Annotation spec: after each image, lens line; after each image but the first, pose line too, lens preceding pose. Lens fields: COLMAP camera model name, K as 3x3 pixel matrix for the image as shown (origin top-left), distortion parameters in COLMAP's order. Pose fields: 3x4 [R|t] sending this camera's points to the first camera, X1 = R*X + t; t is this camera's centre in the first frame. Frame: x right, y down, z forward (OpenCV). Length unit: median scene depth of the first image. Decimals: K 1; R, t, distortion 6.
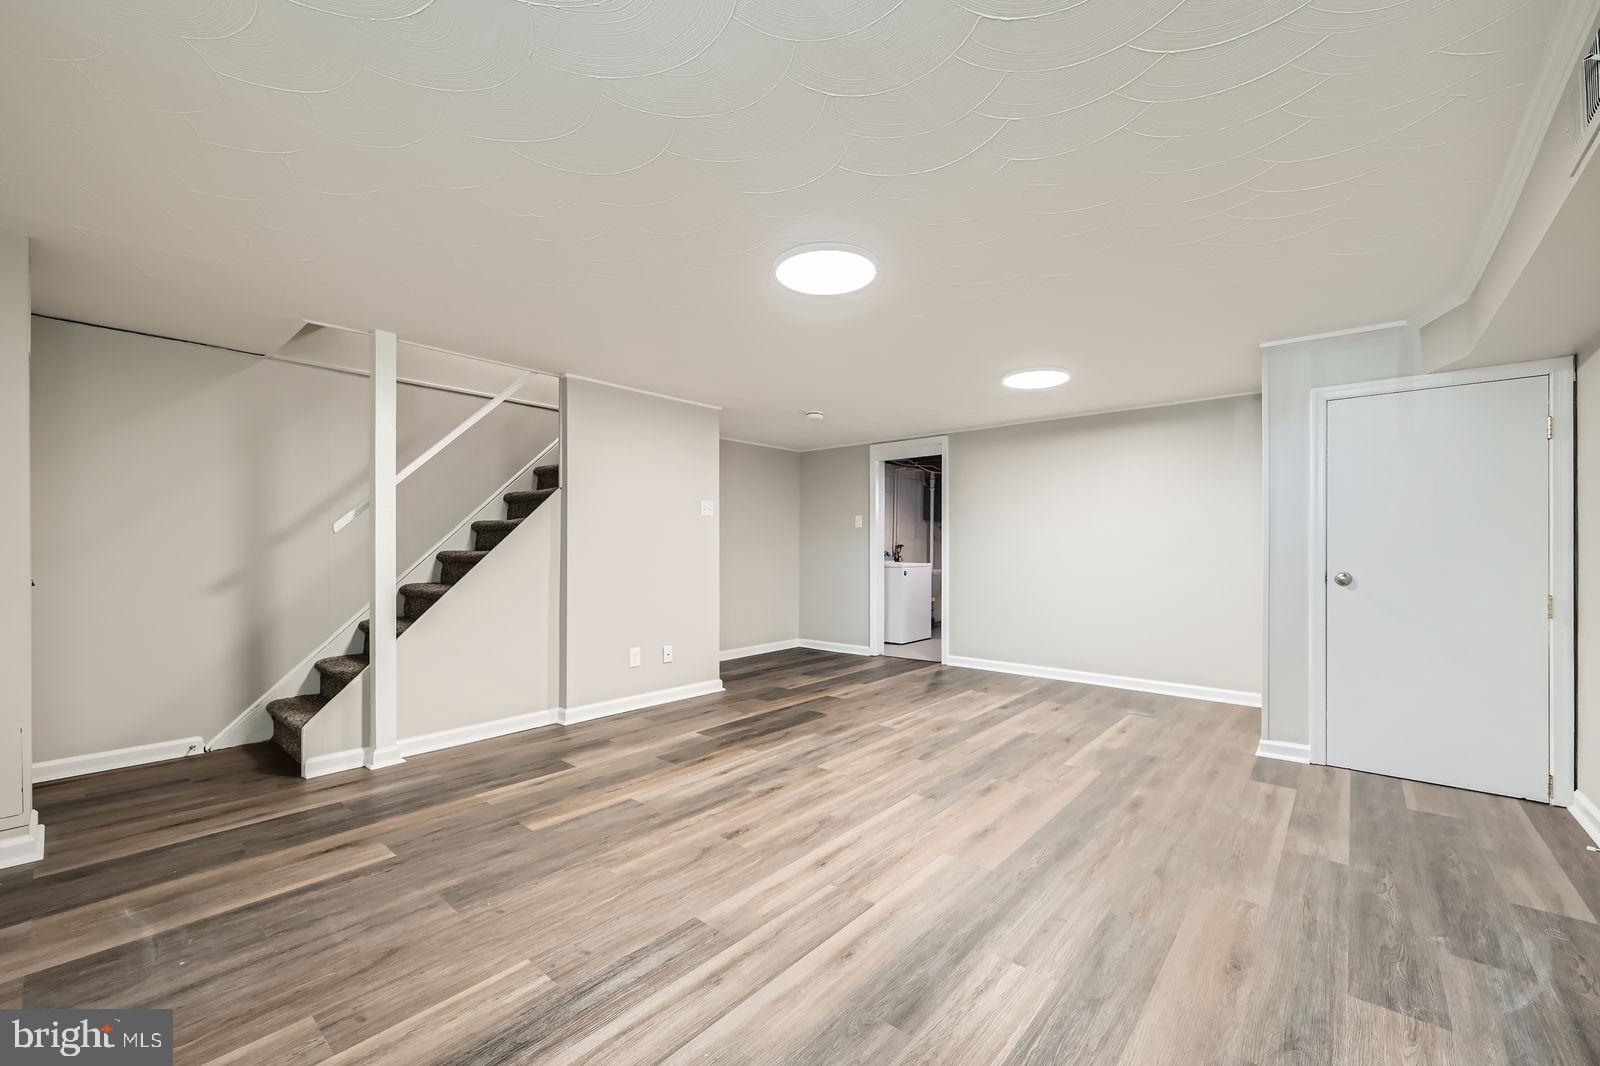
lens RADIAL K [[639.5, 0, 805.1], [0, 639.5, 542.5], [0, 0, 1]] dist [0.003001, 0.000679]
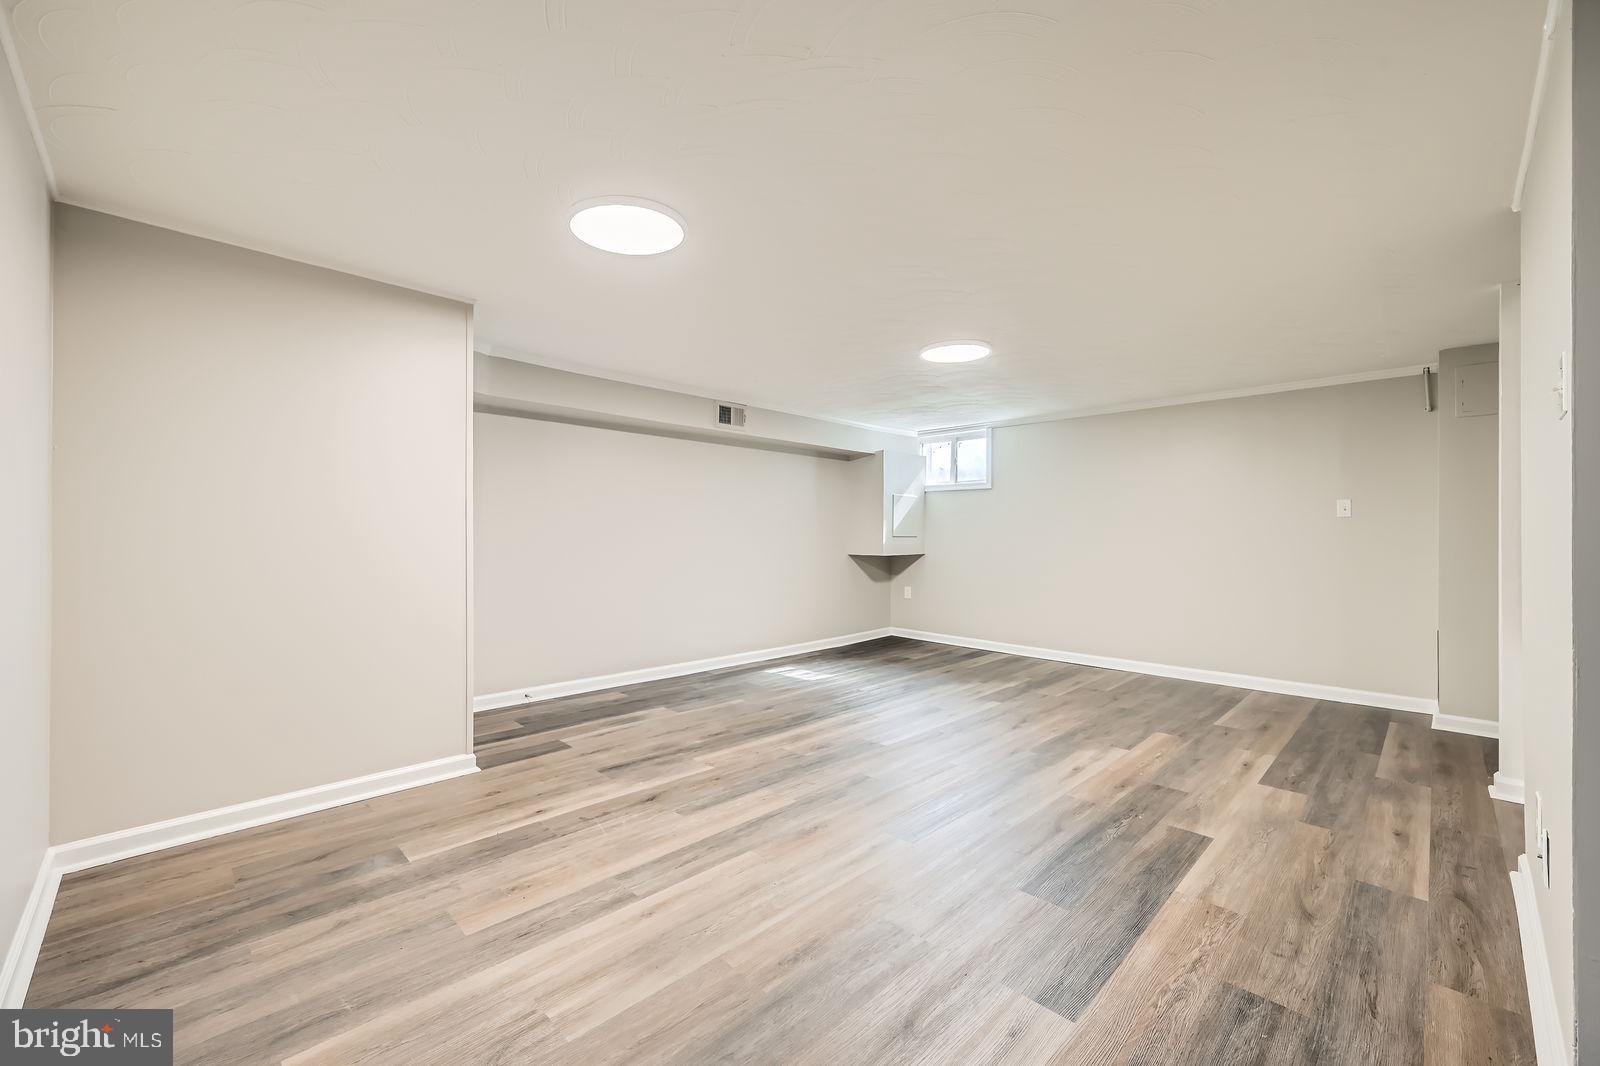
lens RADIAL K [[639.5, 0, 796.1], [0, 639.5, 536.3], [0, 0, 1]] dist [0.003001, 0.000679]
pose [[-0.996271, -0.005008, 0.086137, 0.204115], [-0.005911, 0.999930, -0.010234, 0.017052], [-0.086080, -0.010705, -0.996231, 1.894621]]
